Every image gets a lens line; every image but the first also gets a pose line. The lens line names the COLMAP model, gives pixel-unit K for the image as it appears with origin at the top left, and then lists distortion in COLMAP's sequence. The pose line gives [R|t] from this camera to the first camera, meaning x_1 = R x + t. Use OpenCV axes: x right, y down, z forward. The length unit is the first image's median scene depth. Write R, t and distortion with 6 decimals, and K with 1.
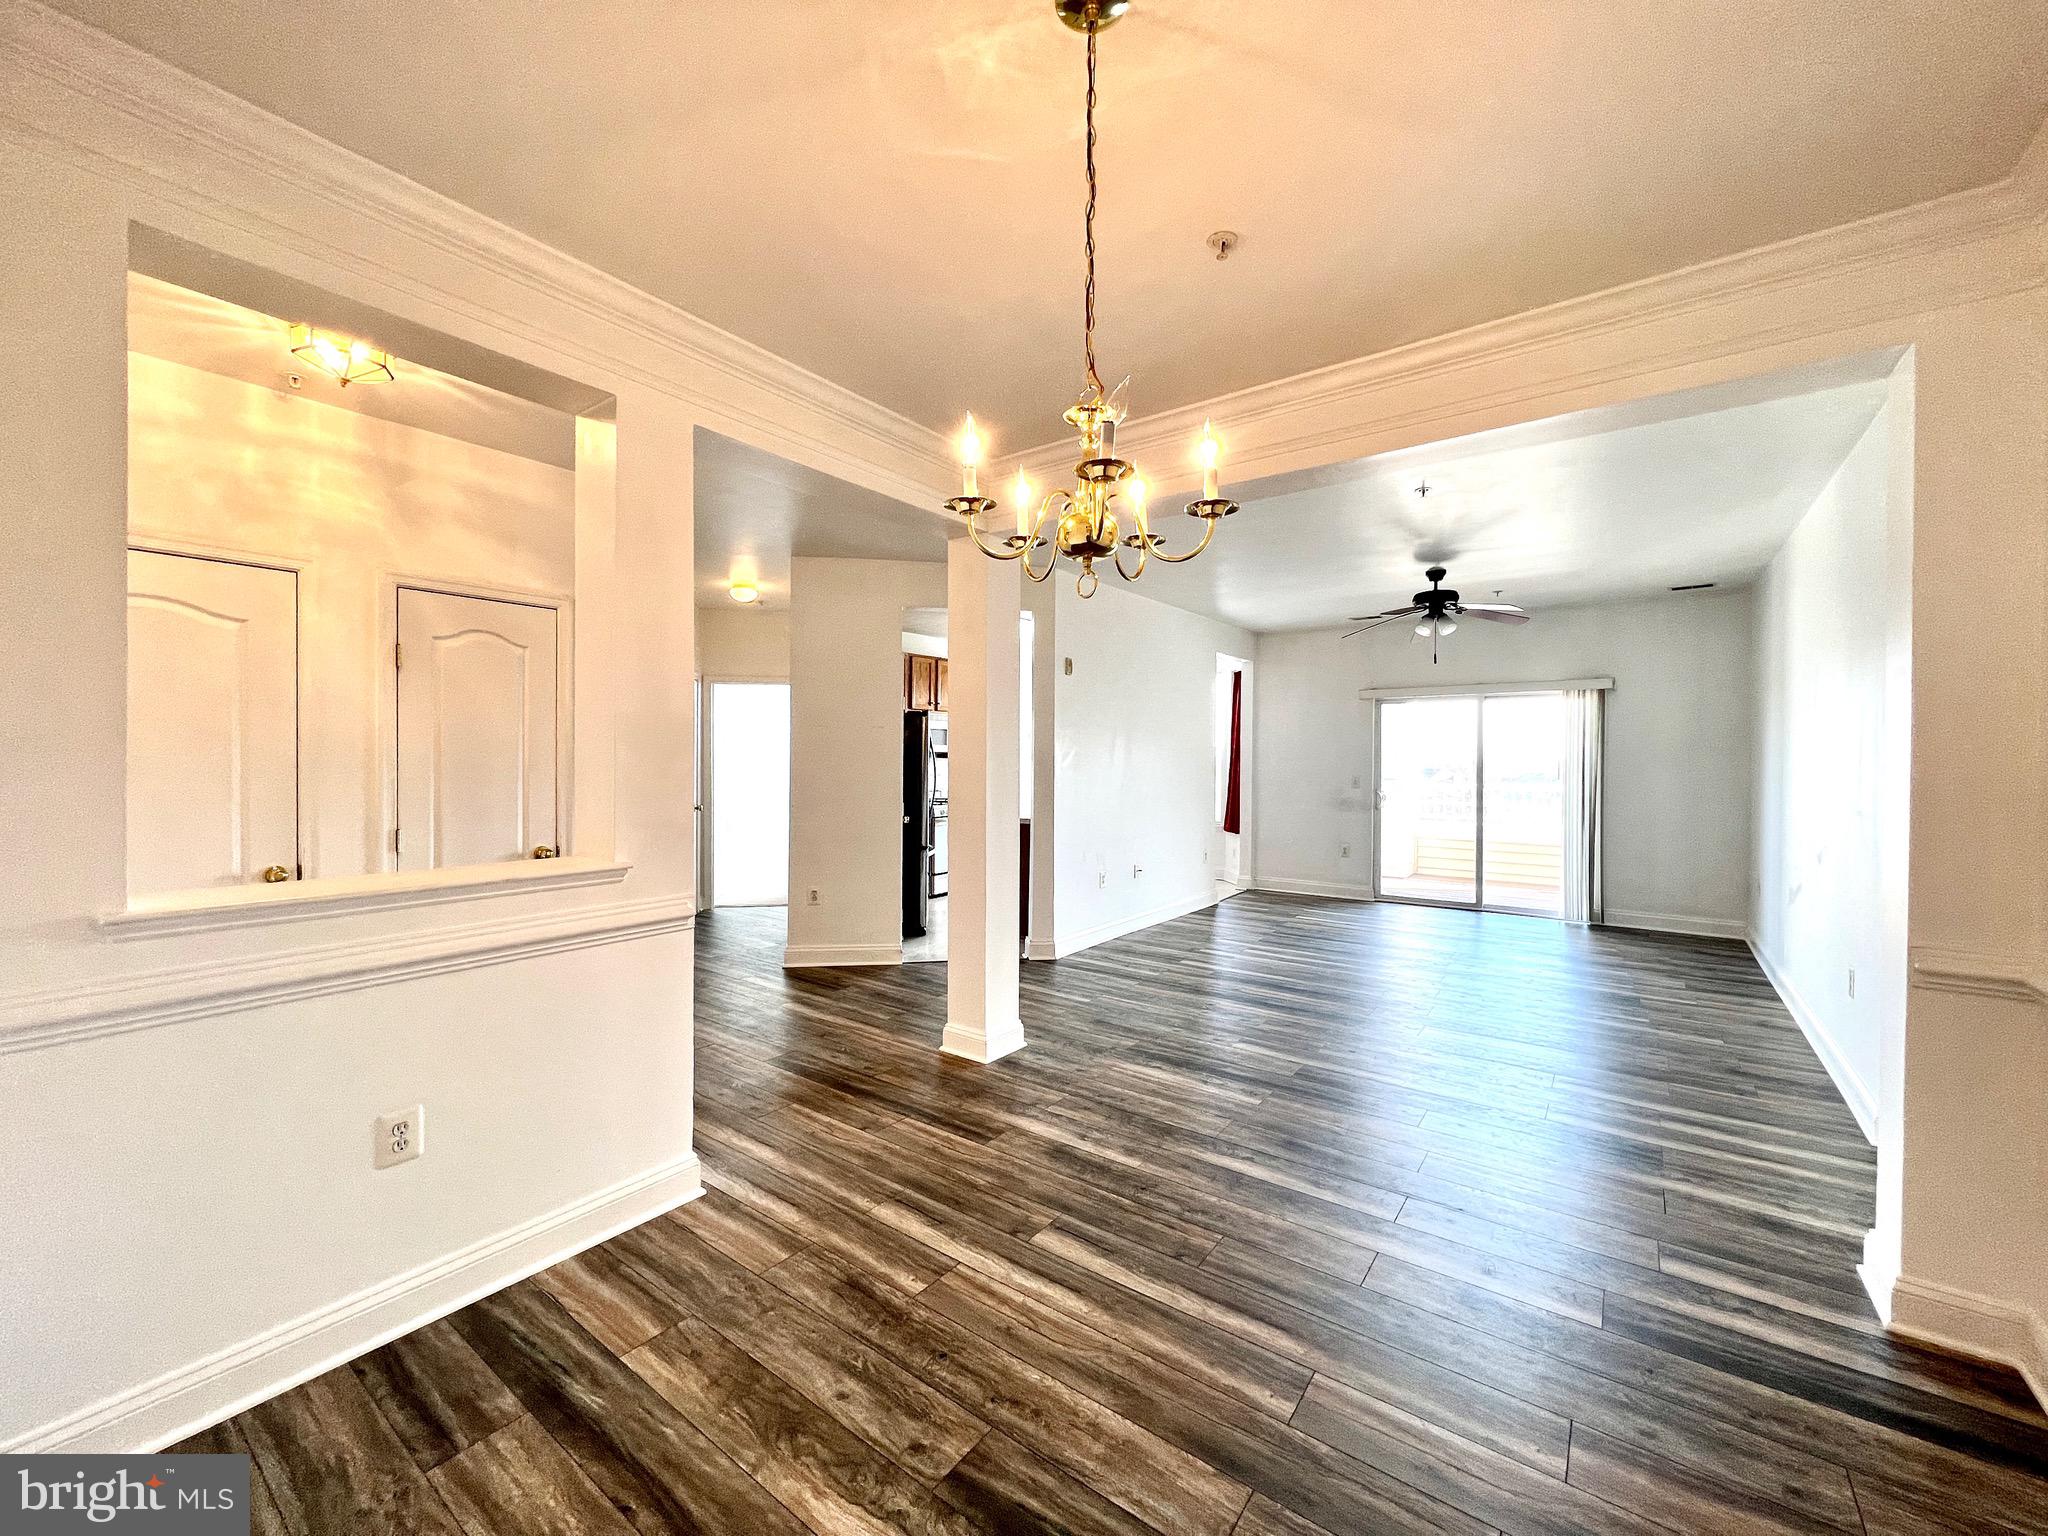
lens RADIAL K [[817.1, 0, 1018.4], [0, 817.1, 761.5], [0, 0, 1]] dist [-0.000495, 0.000497]
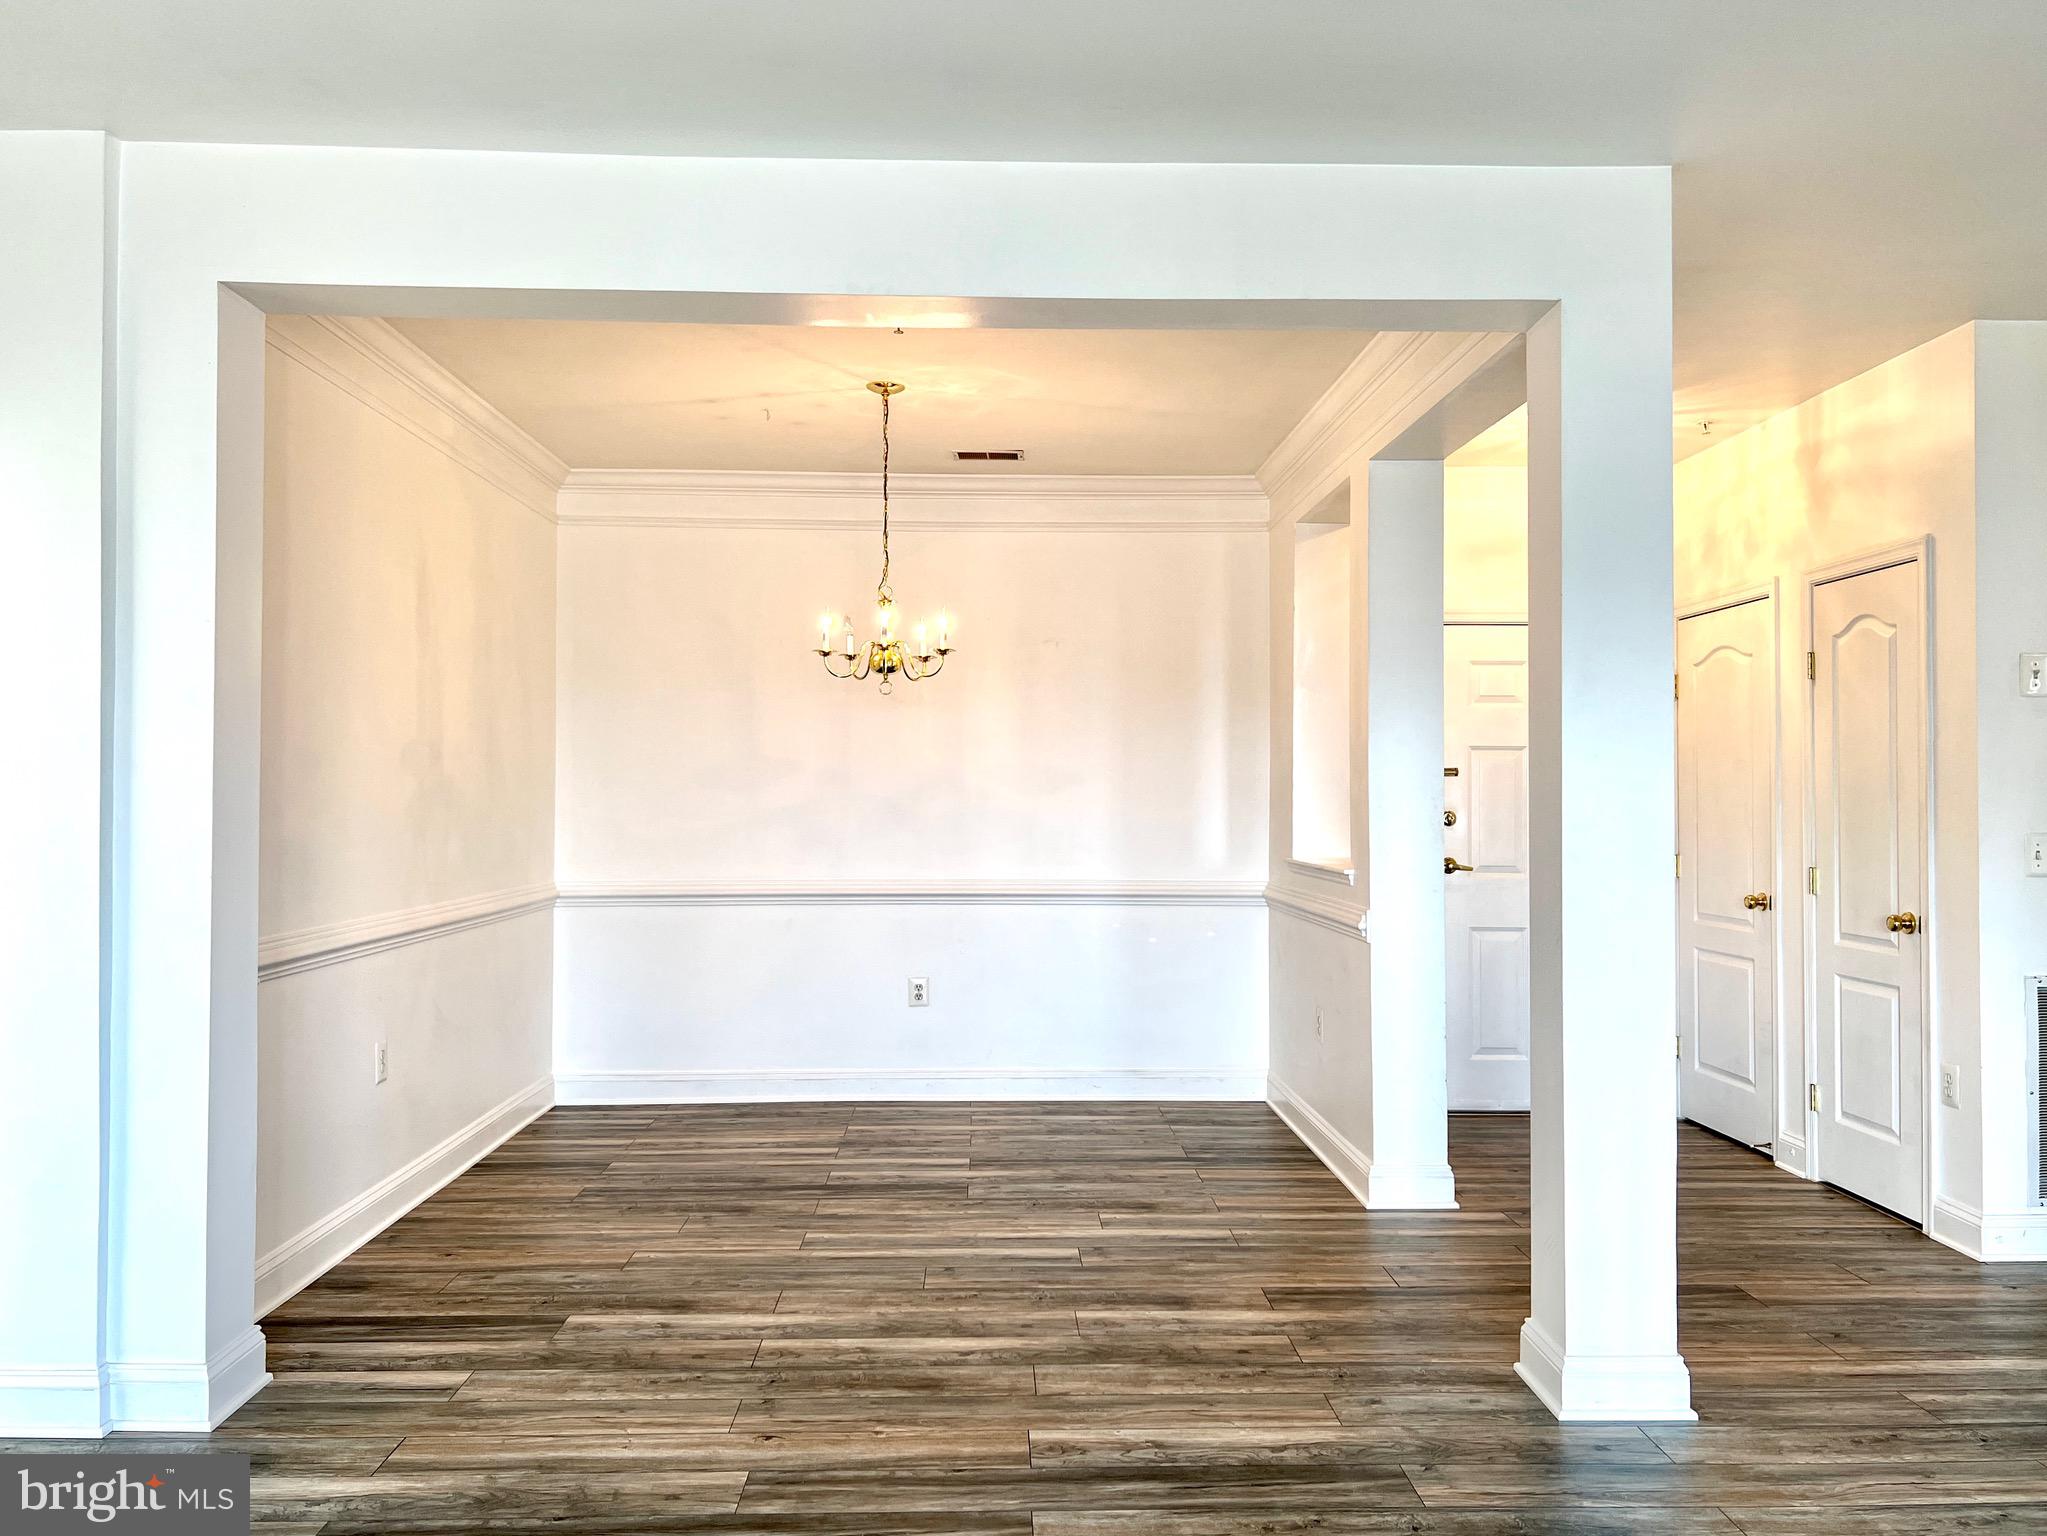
lens RADIAL K [[1593.0, 0, 1013.8], [0, 1593.0, 763.1], [0, 0, 1]] dist [0.047941, -0.049347]
pose [[-0.786714, -0.021189, -0.616954, 0.885931], [-0.011050, 0.999734, -0.020245, 0.016013], [0.617219, -0.009110, -0.786739, 1.697866]]
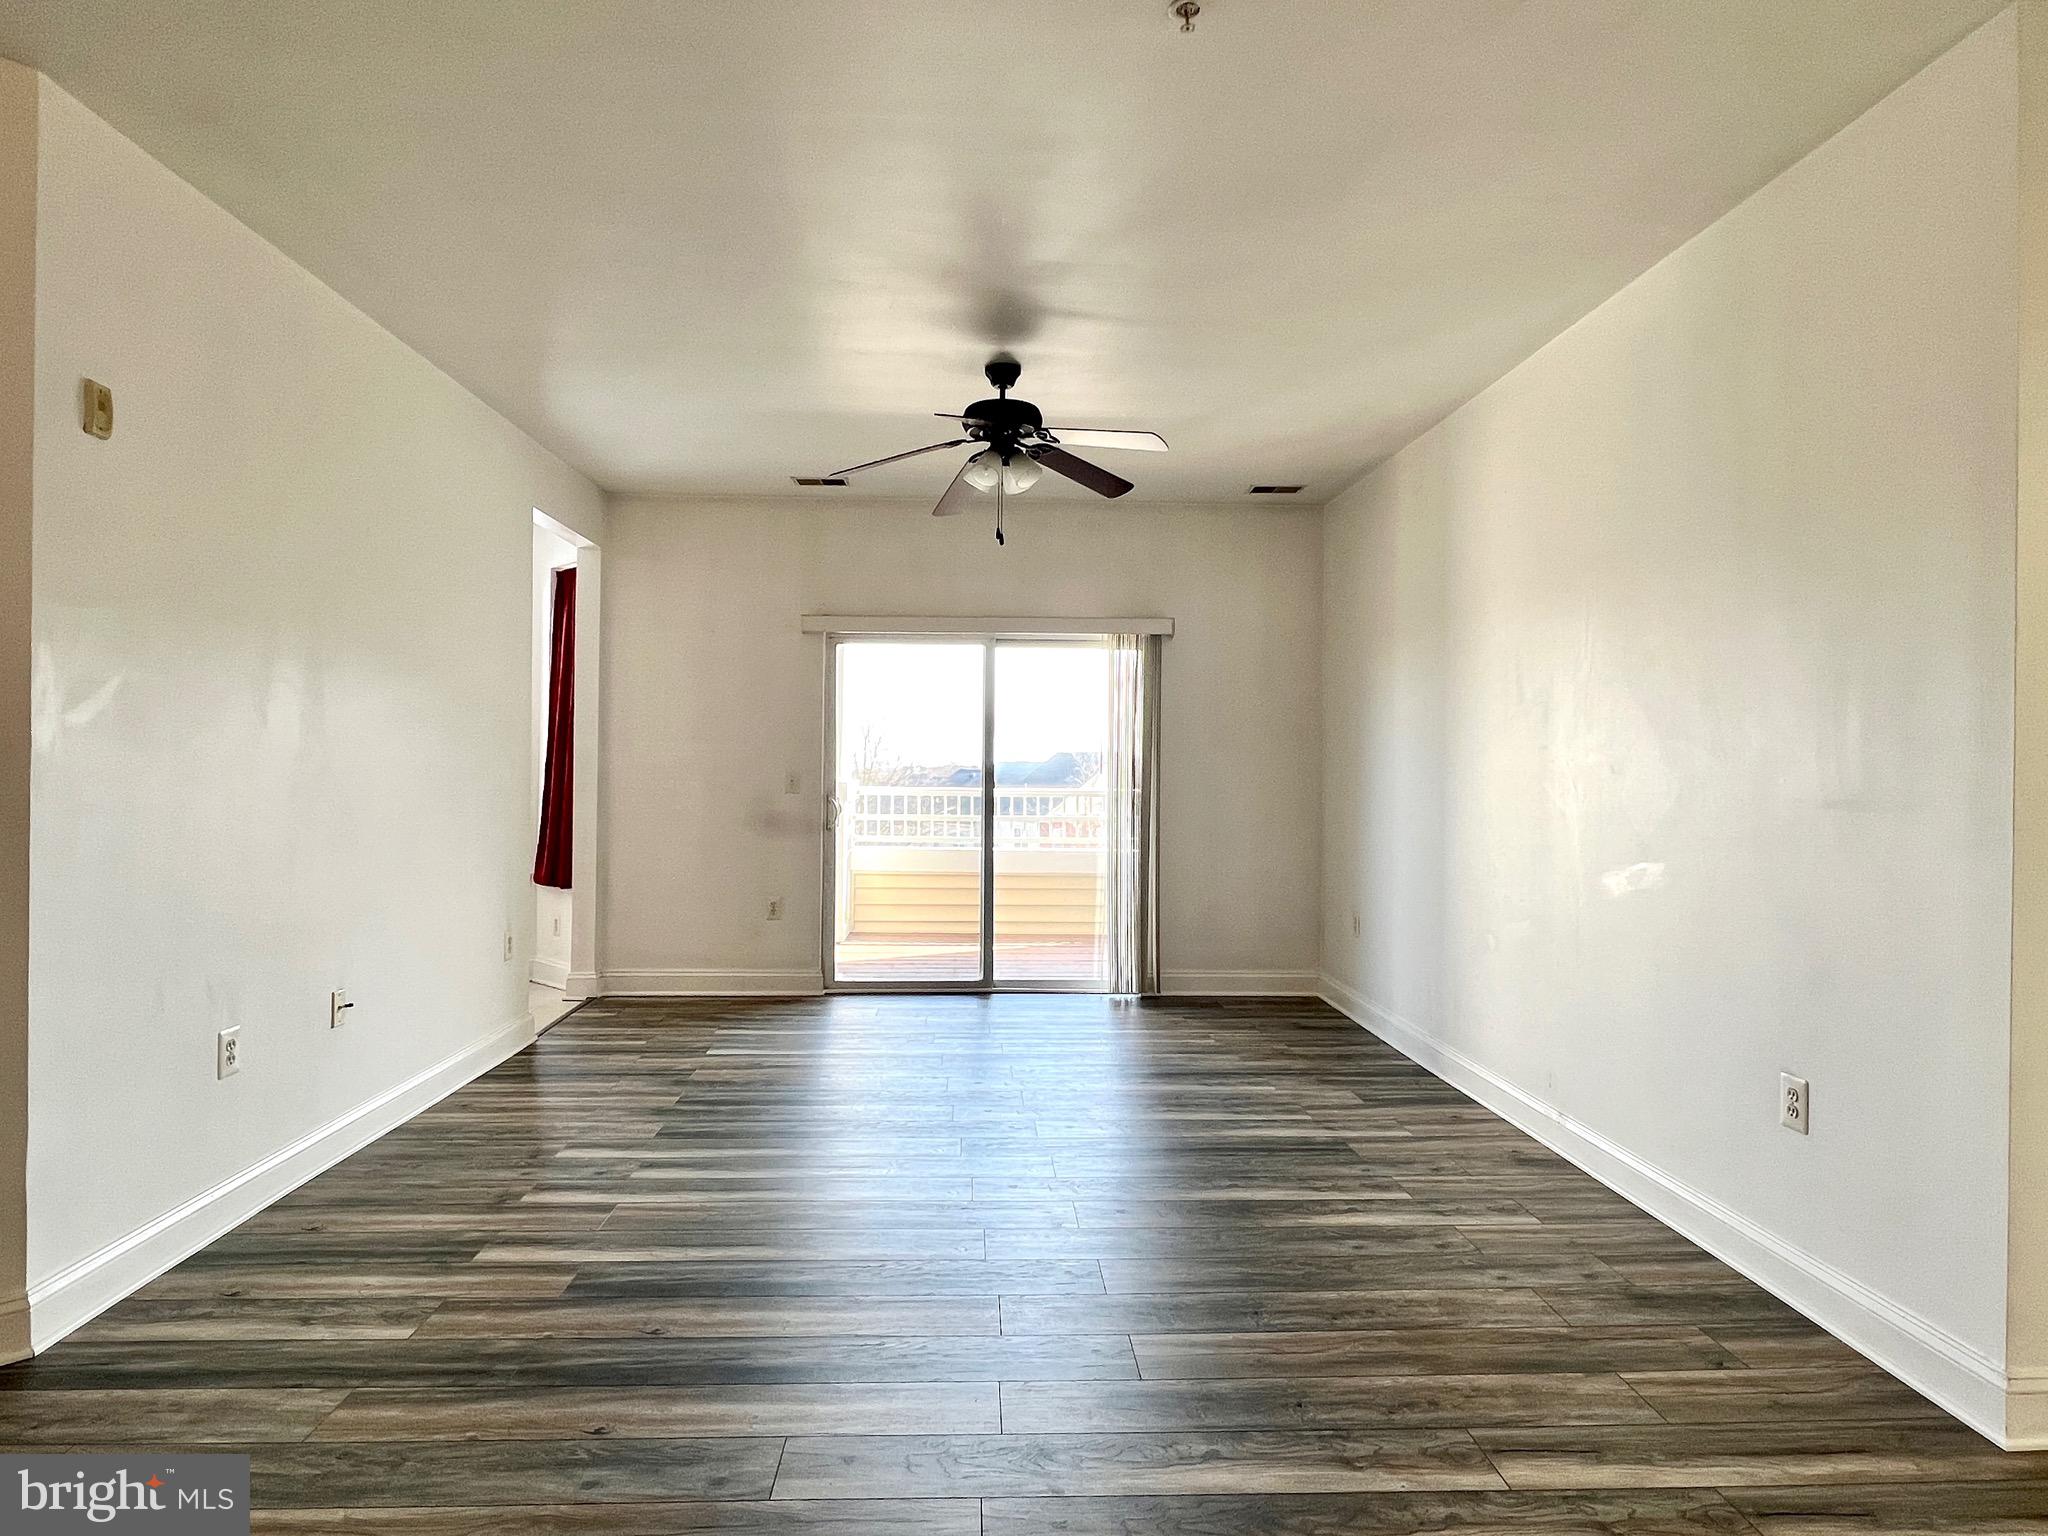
lens RADIAL K [[1148.4, 0, 1010.6], [0, 1148.4, 762.8], [0, 0, 1]] dist [0.001951, -0.002229]
pose [[0.777717, 0.004963, 0.628595, 0.094728], [-0.001072, 0.999978, -0.006570, 0.039789], [-0.628614, 0.004436, 0.777705, 0.707419]]
